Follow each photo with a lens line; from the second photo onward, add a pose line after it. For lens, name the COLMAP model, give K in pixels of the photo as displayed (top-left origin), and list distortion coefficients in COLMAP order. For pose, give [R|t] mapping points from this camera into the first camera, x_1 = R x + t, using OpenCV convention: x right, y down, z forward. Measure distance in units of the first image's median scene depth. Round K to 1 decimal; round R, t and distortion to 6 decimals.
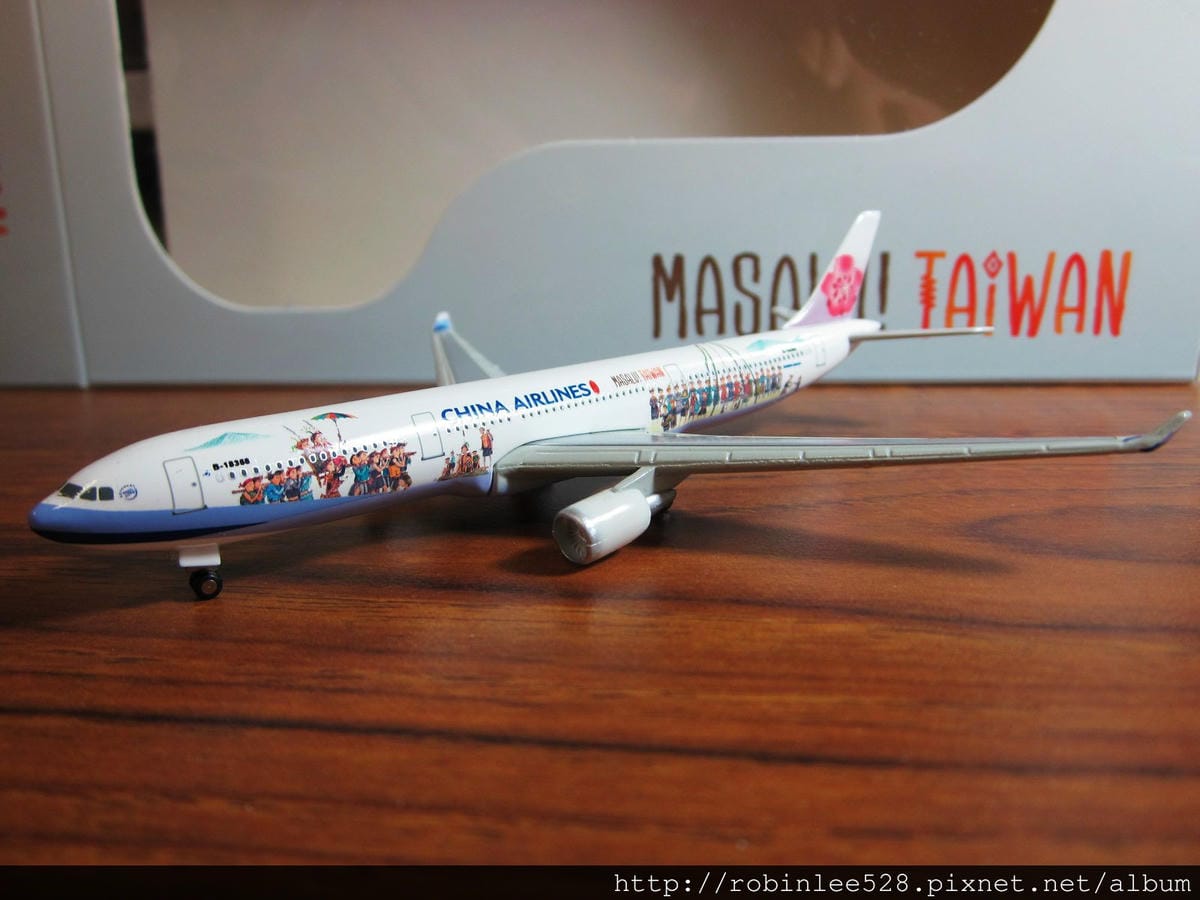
lens RADIAL K [[961.7, 0, 600.0], [0, 961.7, 450.0], [0, 0, 1]] dist [-0.024139, -0.002185]
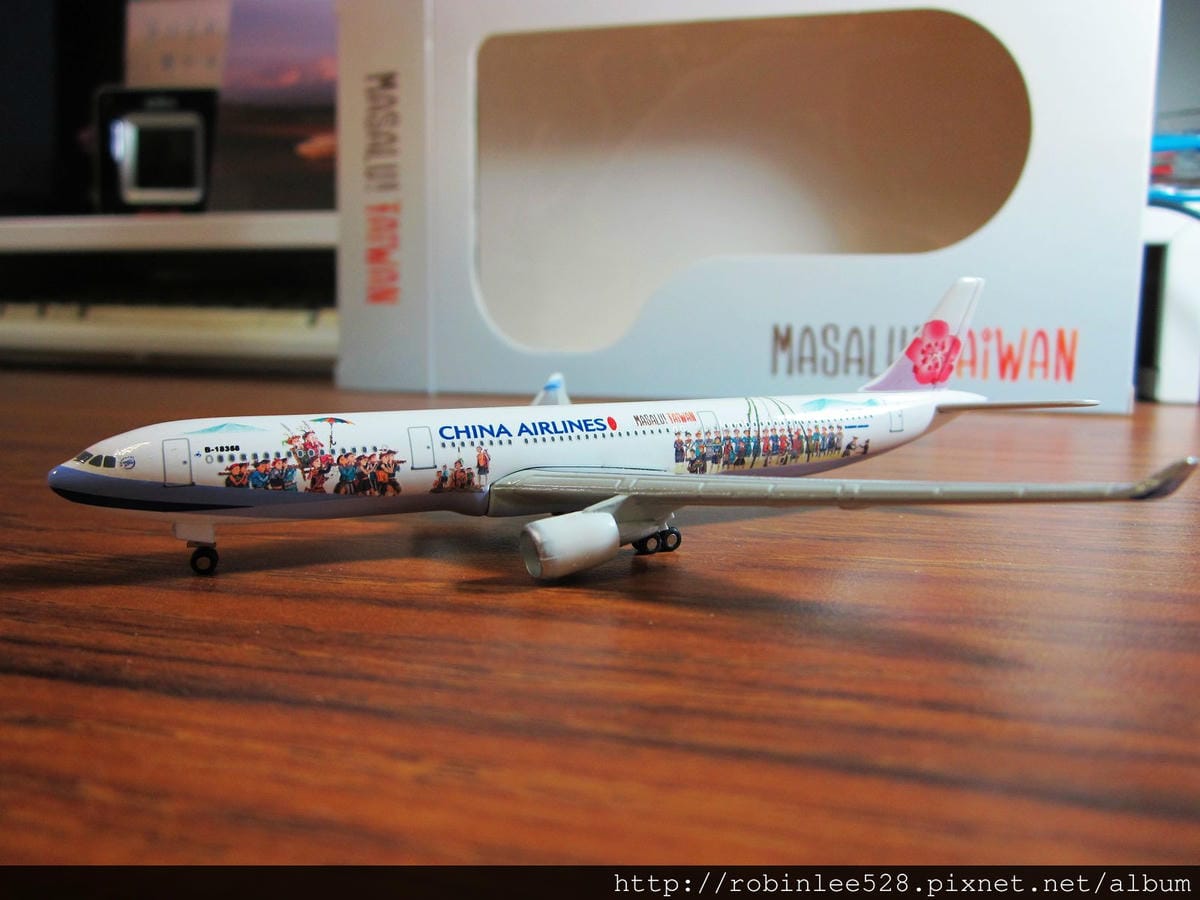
lens RADIAL K [[961.7, 0, 600.0], [0, 961.7, 450.0], [0, 0, 1]] dist [-0.024139, -0.002185]
pose [[0.964580, 0.056864, -0.257589, 0.285890], [-0.086900, 0.990480, -0.106757, 0.084072], [0.249067, 0.125360, 0.960339, 0.029613]]
